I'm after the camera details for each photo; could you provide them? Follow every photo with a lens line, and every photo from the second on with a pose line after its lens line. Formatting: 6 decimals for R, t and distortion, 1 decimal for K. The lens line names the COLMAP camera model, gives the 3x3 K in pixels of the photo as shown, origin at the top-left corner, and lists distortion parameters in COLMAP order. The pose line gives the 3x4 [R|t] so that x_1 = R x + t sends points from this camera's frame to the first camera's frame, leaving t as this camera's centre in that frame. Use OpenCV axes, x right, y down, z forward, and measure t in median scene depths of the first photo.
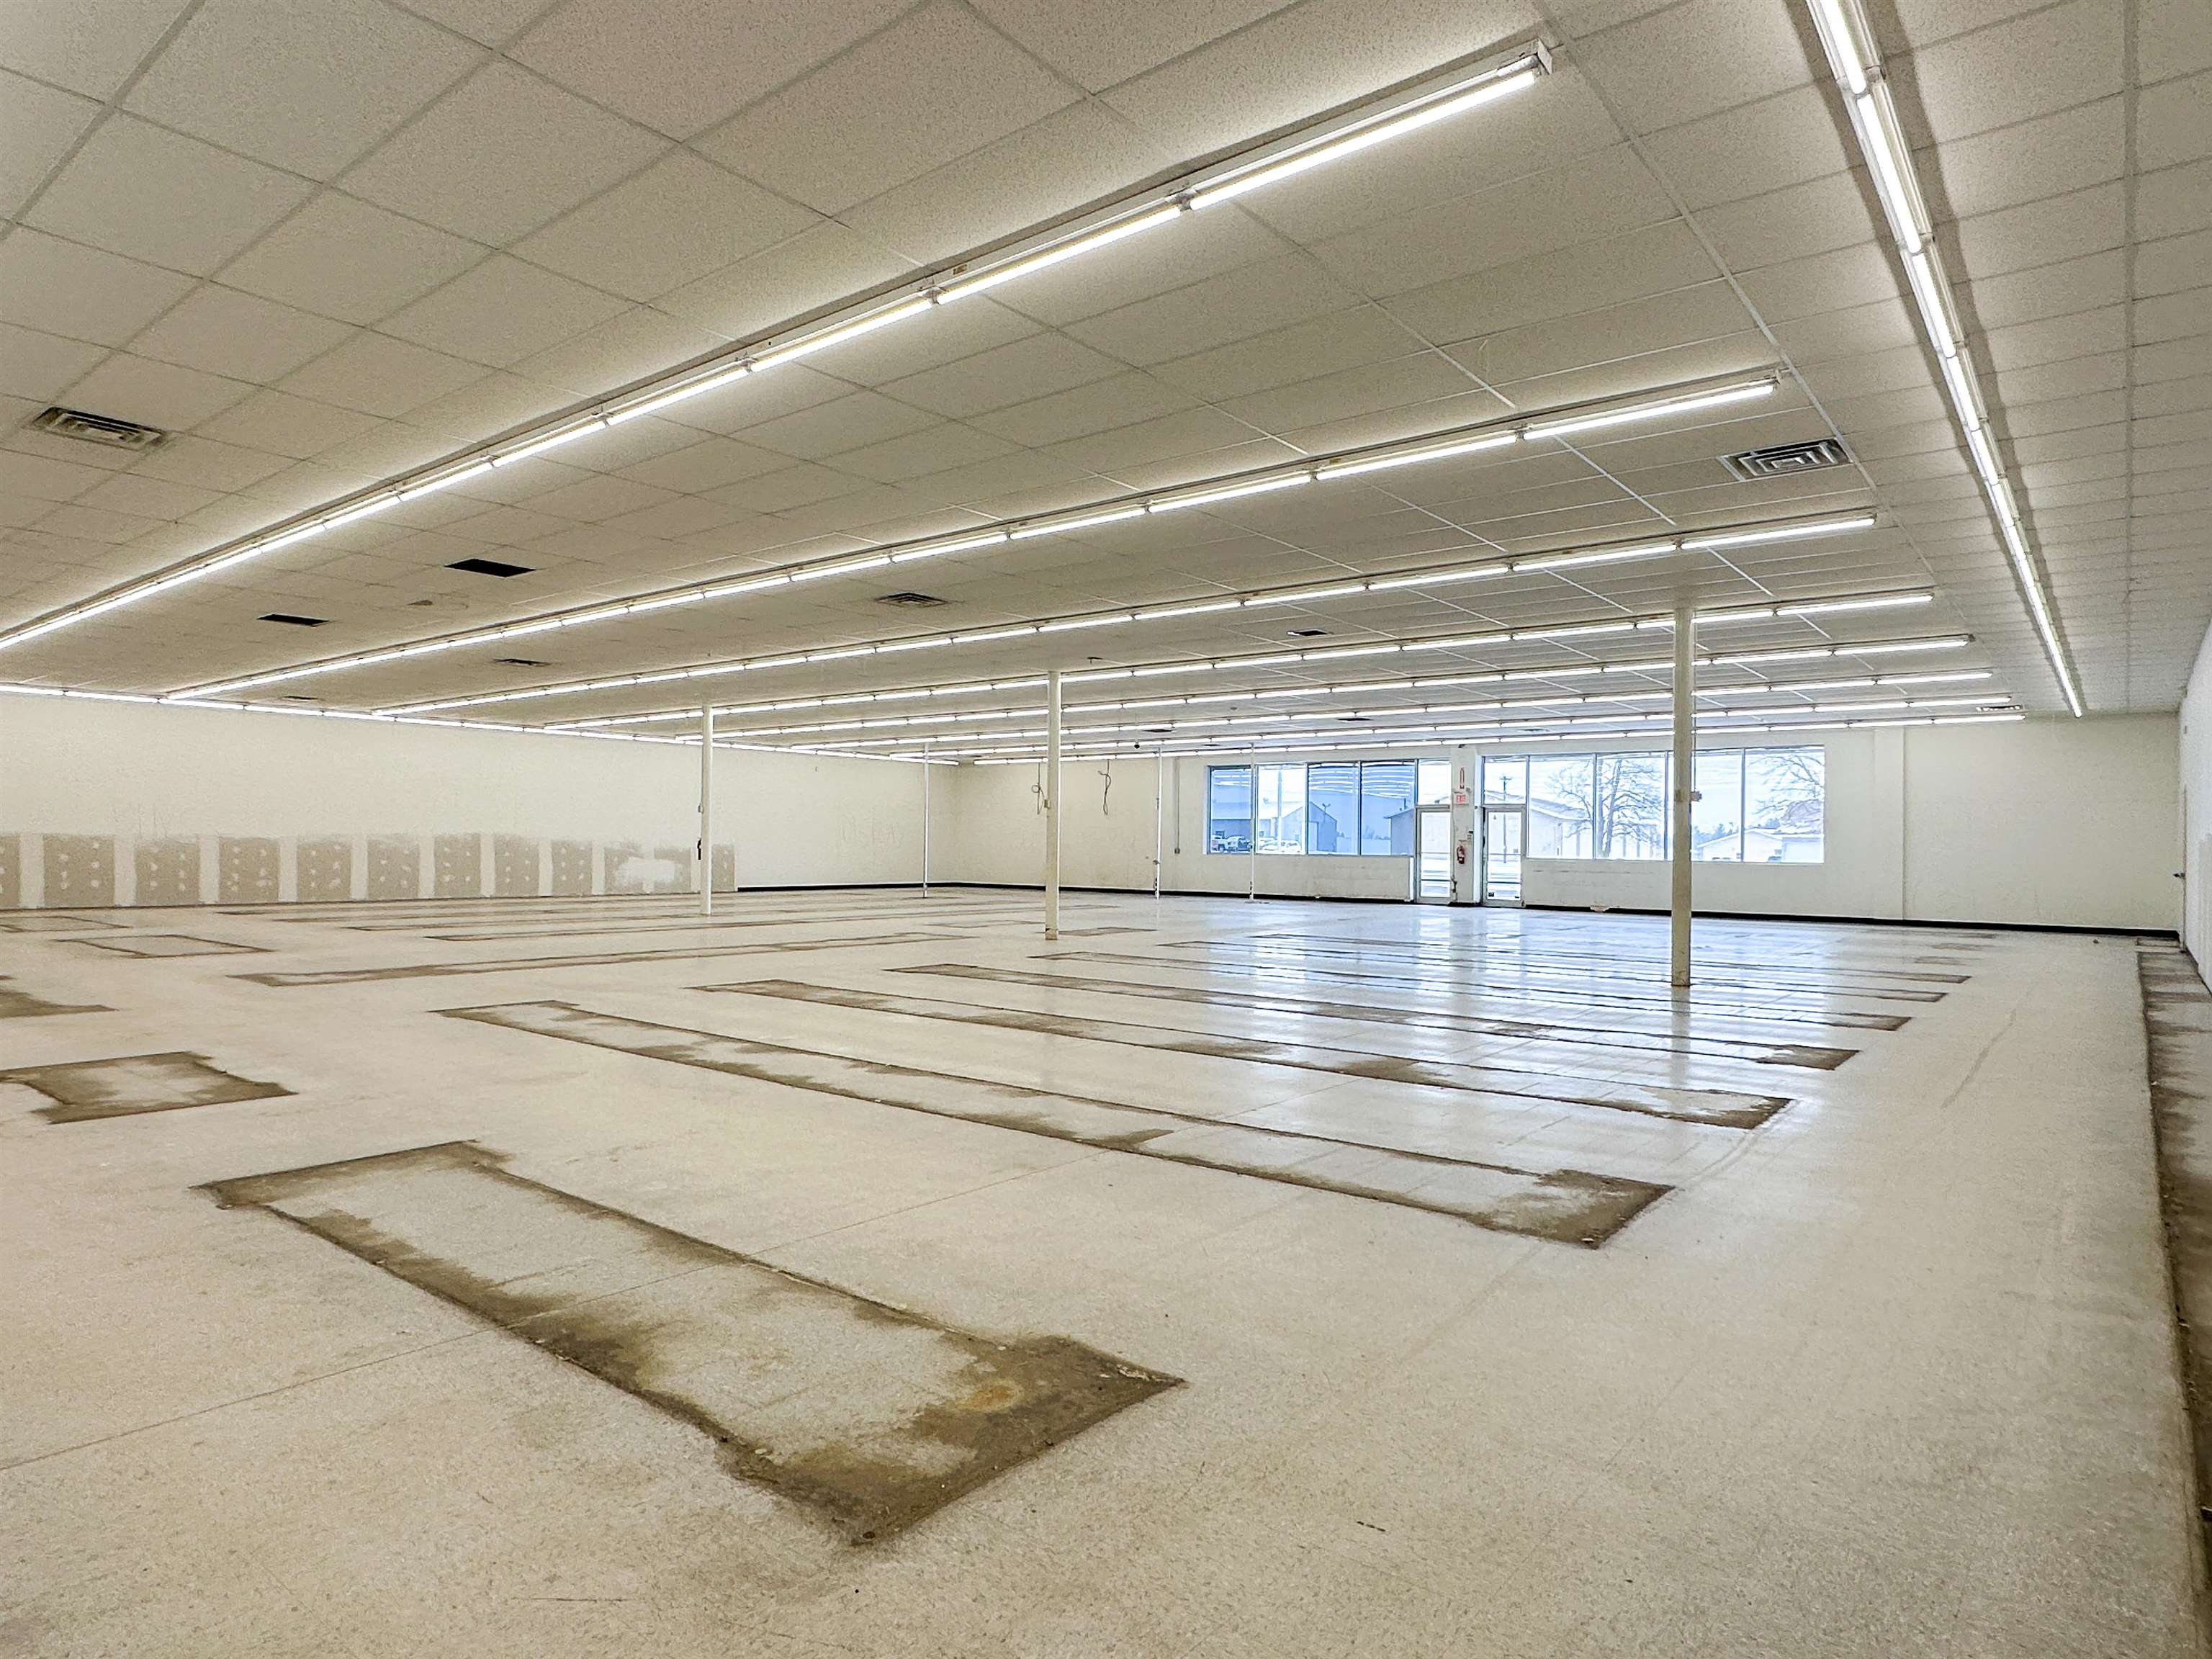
lens RADIAL K [[1286.4, 0, 1106.0], [0, 1286.4, 829.5], [0, 0, 1]] dist [-0.001167, -0.000512]
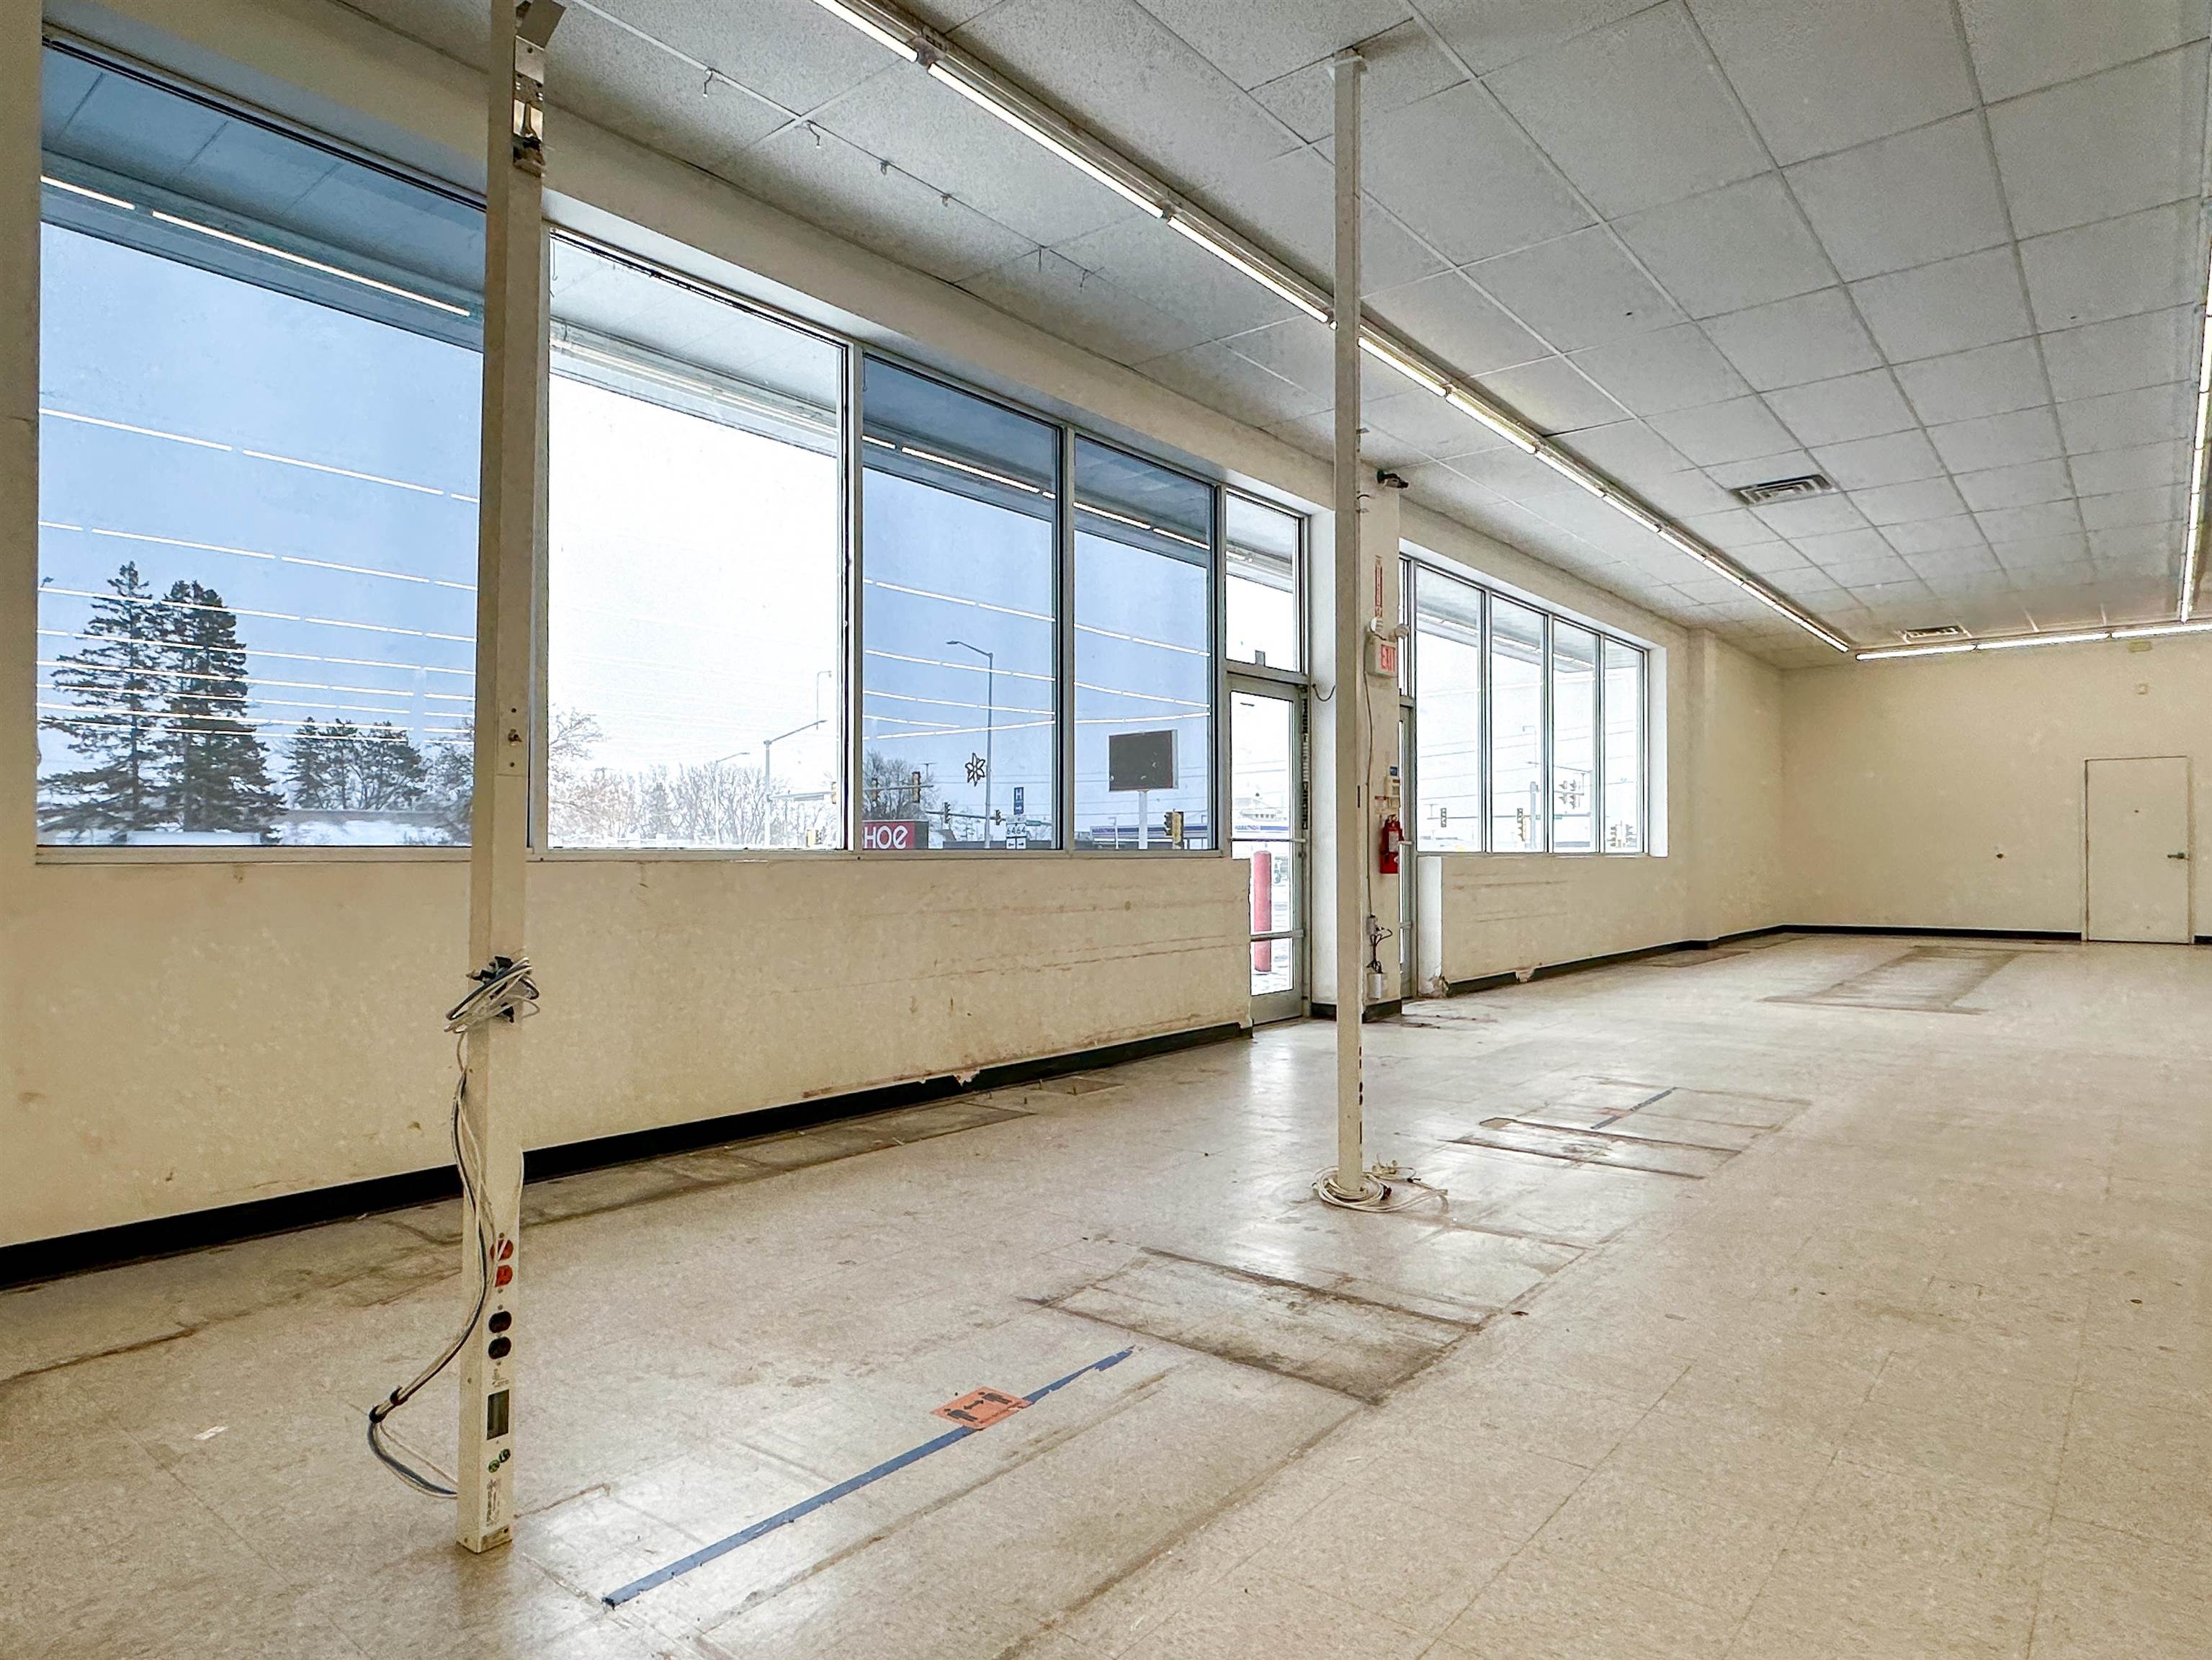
lens RADIAL K [[1309.5, 0, 1106.0], [0, 1309.5, 830.0], [0, 0, 1]] dist [-0.006965, -0.000648]
pose [[0.008098, 0.009357, 0.999923, -0.031661], [-0.004484, 0.999947, -0.009321, 0.018314], [-0.999957, -0.004408, 0.008139, 1.023976]]
